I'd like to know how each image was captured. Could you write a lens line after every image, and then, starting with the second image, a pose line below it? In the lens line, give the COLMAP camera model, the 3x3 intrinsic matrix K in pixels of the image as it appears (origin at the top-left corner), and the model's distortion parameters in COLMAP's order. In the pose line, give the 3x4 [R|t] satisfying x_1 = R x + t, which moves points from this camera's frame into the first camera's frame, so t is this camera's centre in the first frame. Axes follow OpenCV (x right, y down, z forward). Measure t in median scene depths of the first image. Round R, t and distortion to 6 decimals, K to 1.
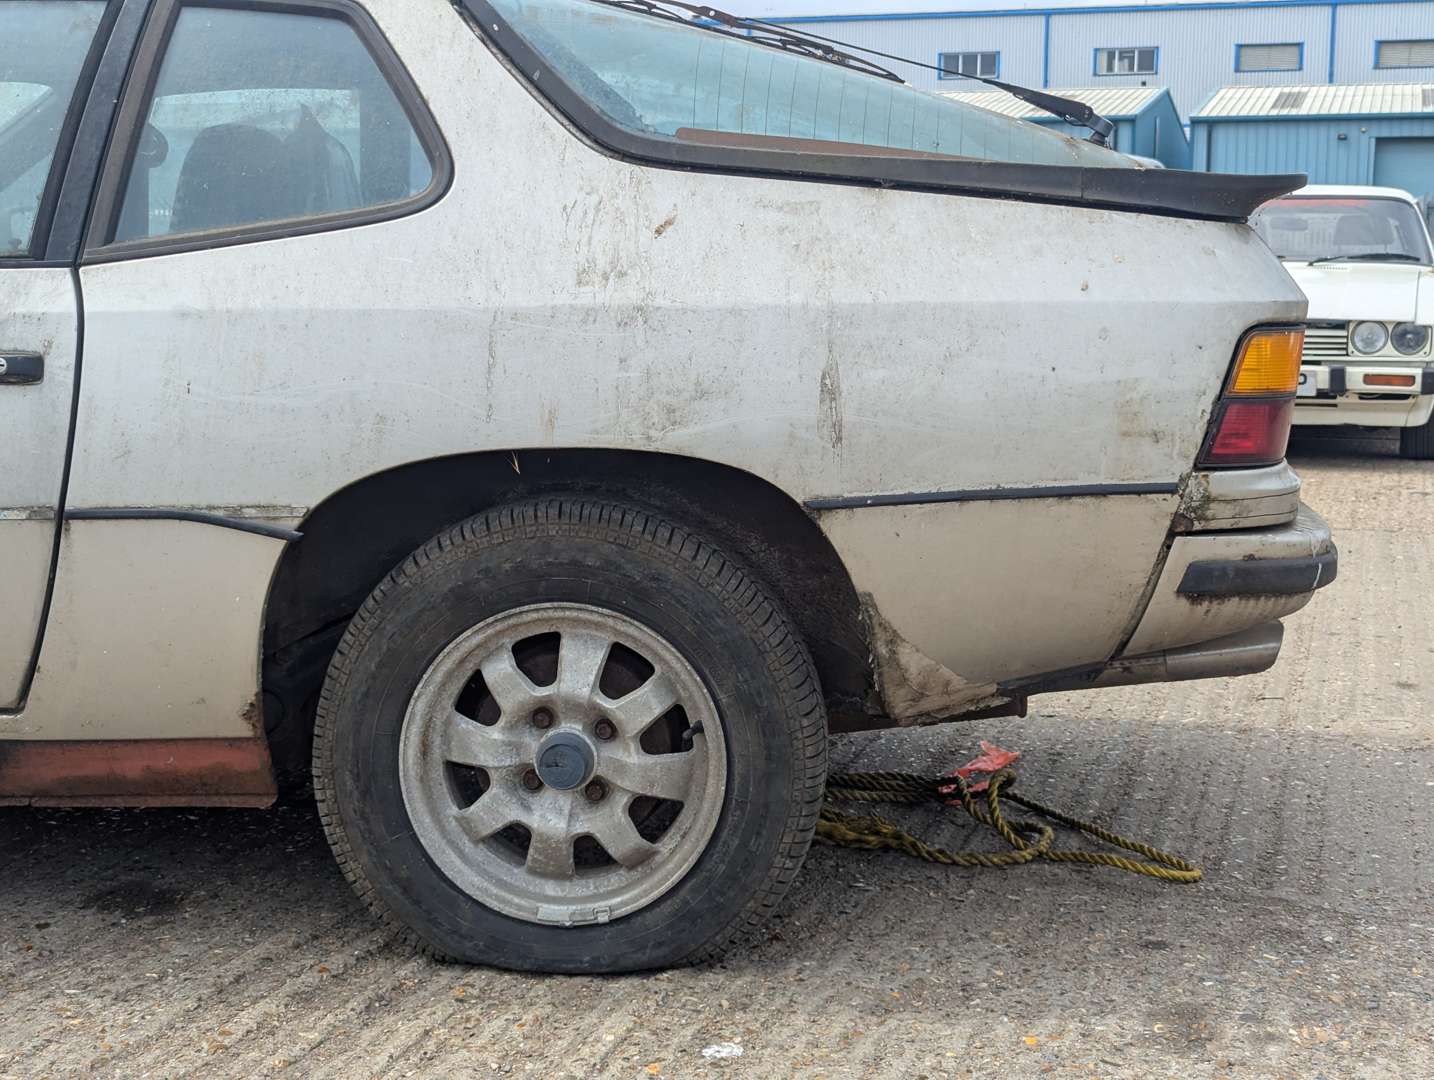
lens RADIAL K [[2149.5, 0, 717.0], [0, 2149.5, 540.0], [0, 0, 1]] dist [0.168416, -0.681367]
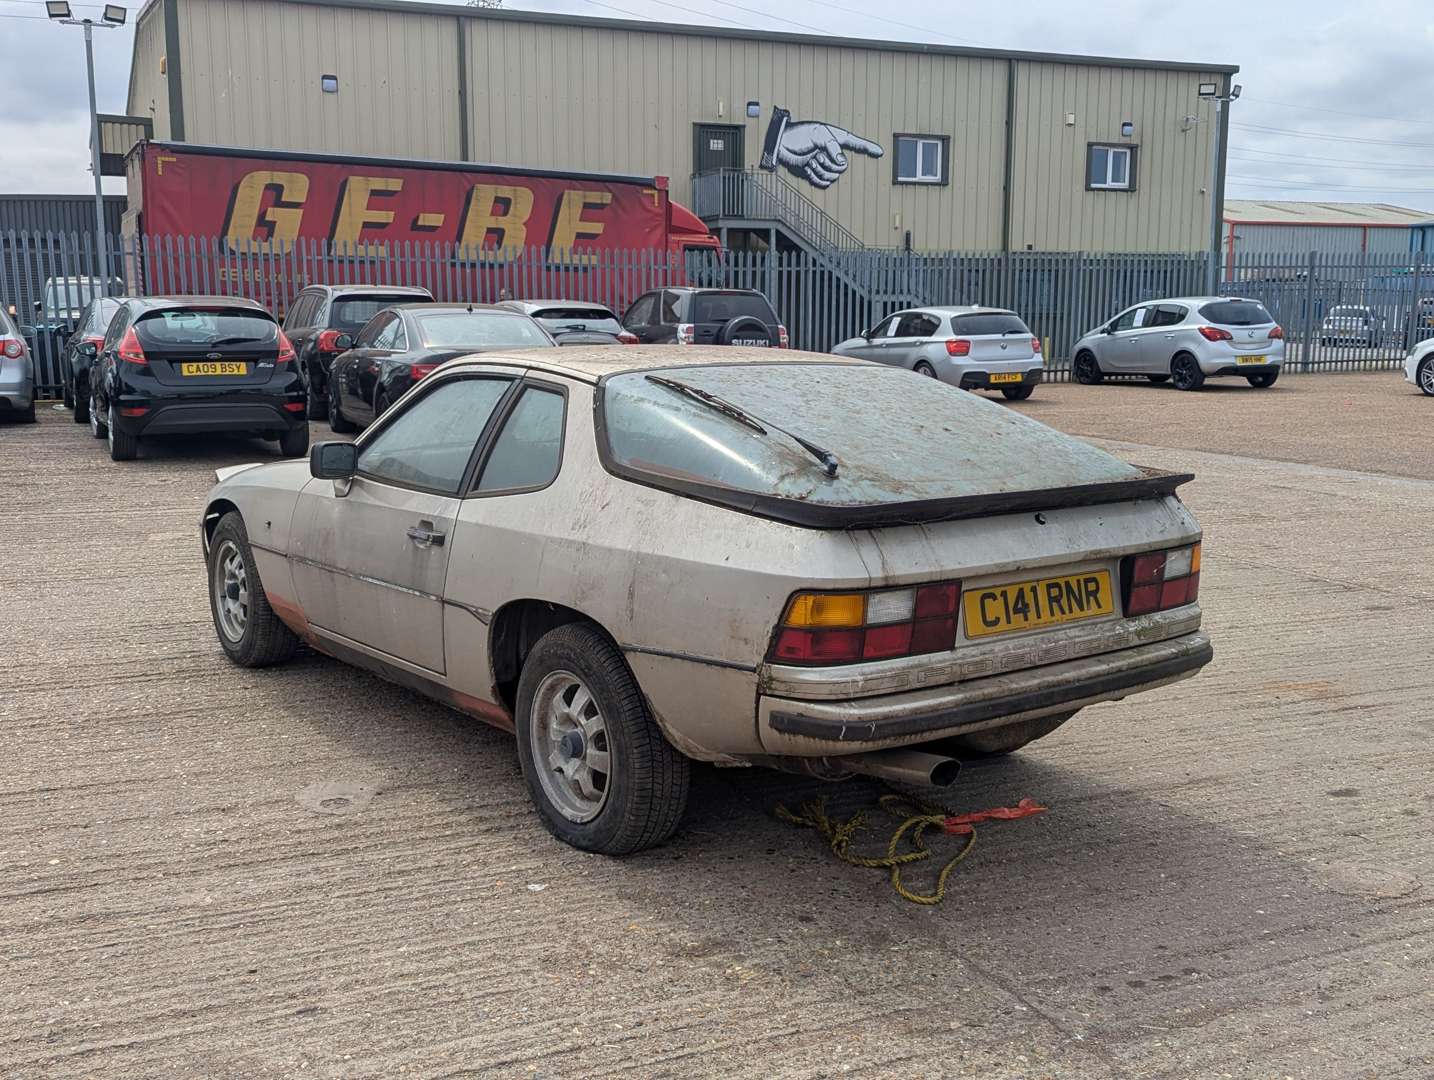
lens RADIAL K [[1479.6, 0, 696.3], [0, 1479.6, 536.0], [0, 0, 1]] dist [0.052218, -0.008635]
pose [[0.645381, 0.108275, -0.756148, 1.135059], [-0.100504, 0.993334, 0.056457, -0.206169], [0.757220, 0.039560, 0.651960, 0.119130]]
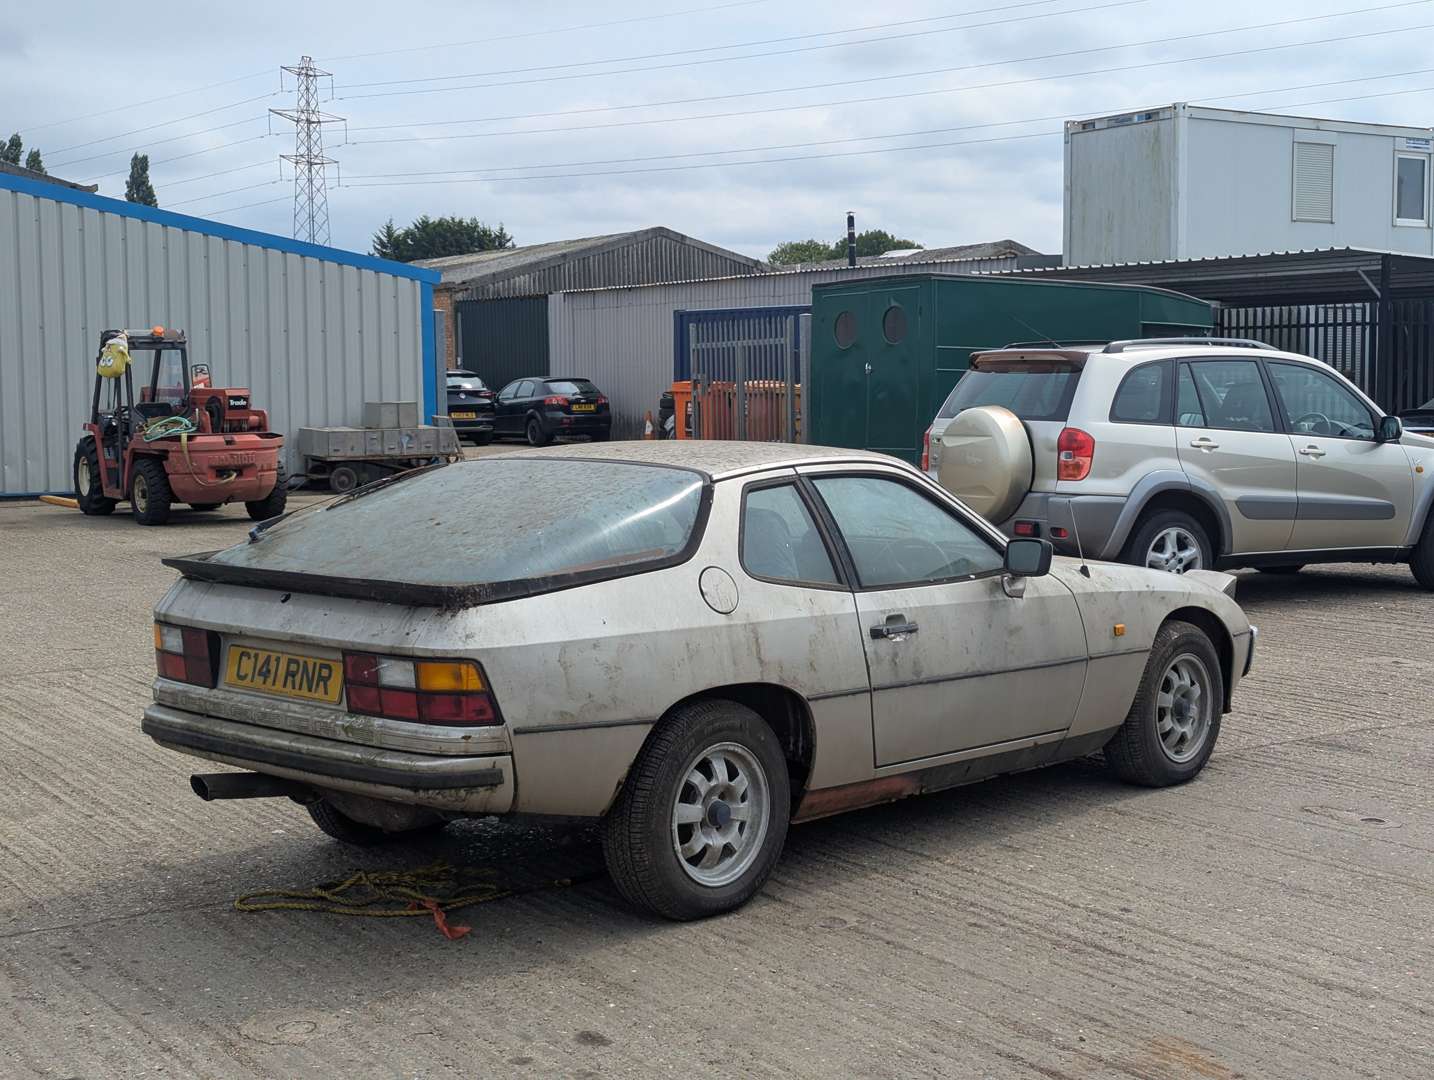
lens RADIAL K [[1991.6, 0, 717.0], [0, 1991.6, 540.0], [0, 0, 1]] dist [0.126854, -0.468580]
pose [[-0.635290, 0.053226, -0.770437, 1.615048], [-0.103136, 0.982838, 0.152943, -0.604366], [0.765356, 0.176623, -0.618898, 2.916879]]
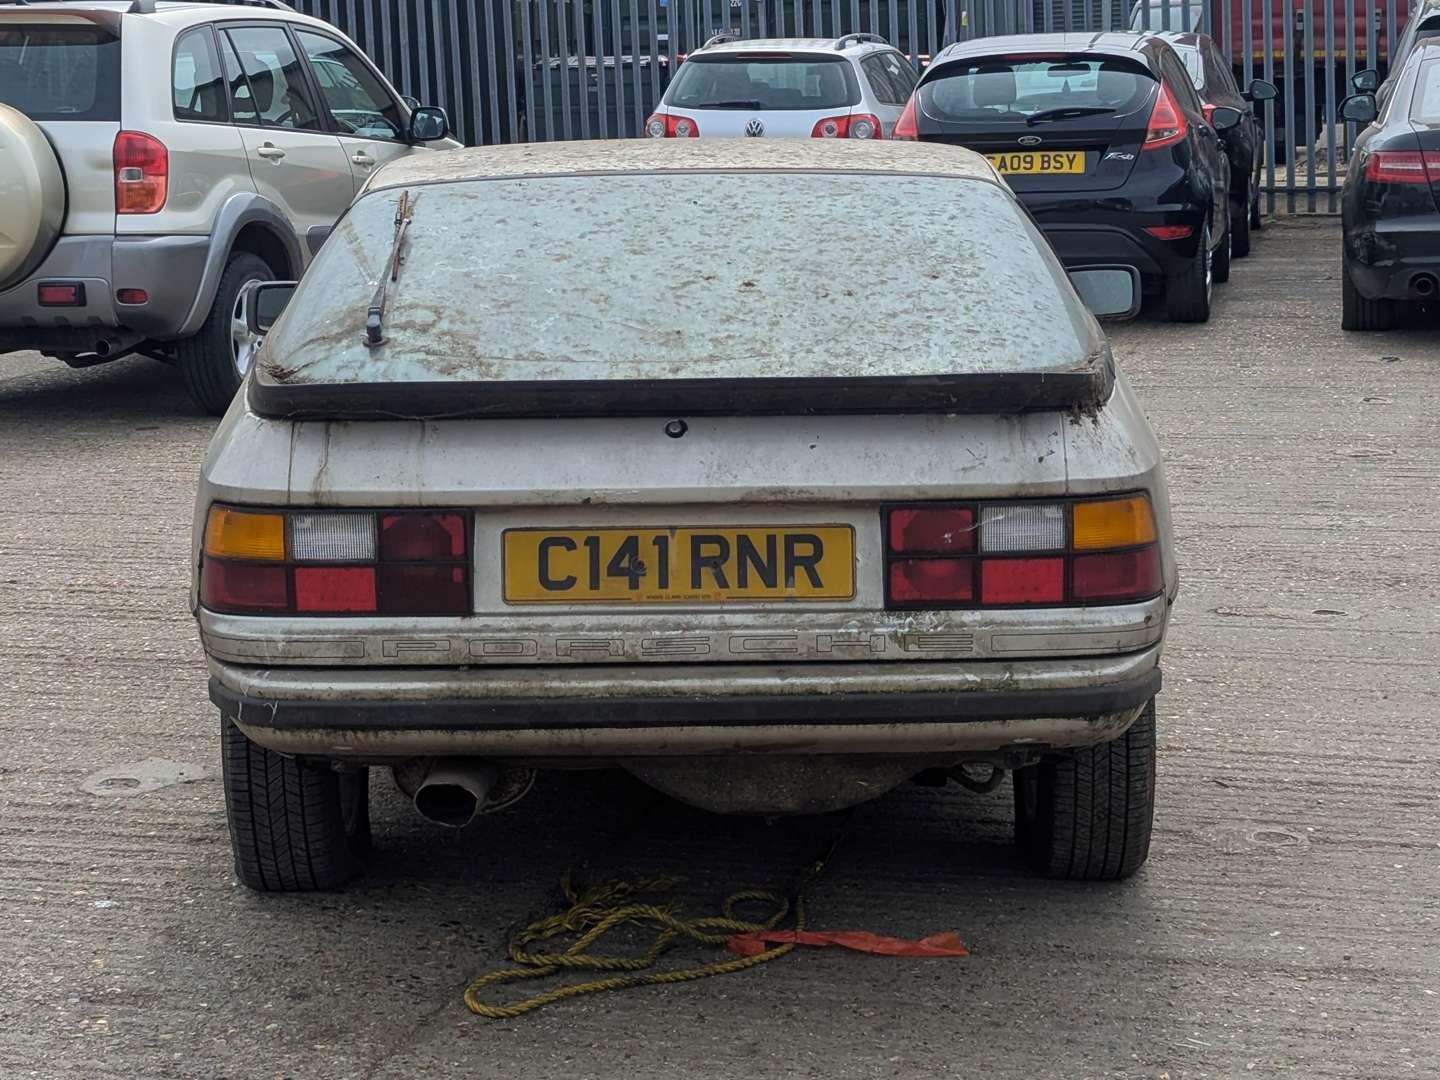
lens RADIAL K [[2999.8, 0, 626.3], [0, 2999.8, 412.7], [0, 0, 1]] dist [0.347415, -2.229588]
pose [[0.023165, 0.108383, -0.993839, 2.034952], [-0.110502, 0.988292, 0.105202, -0.367523], [0.993606, 0.107384, 0.034870, 1.185202]]
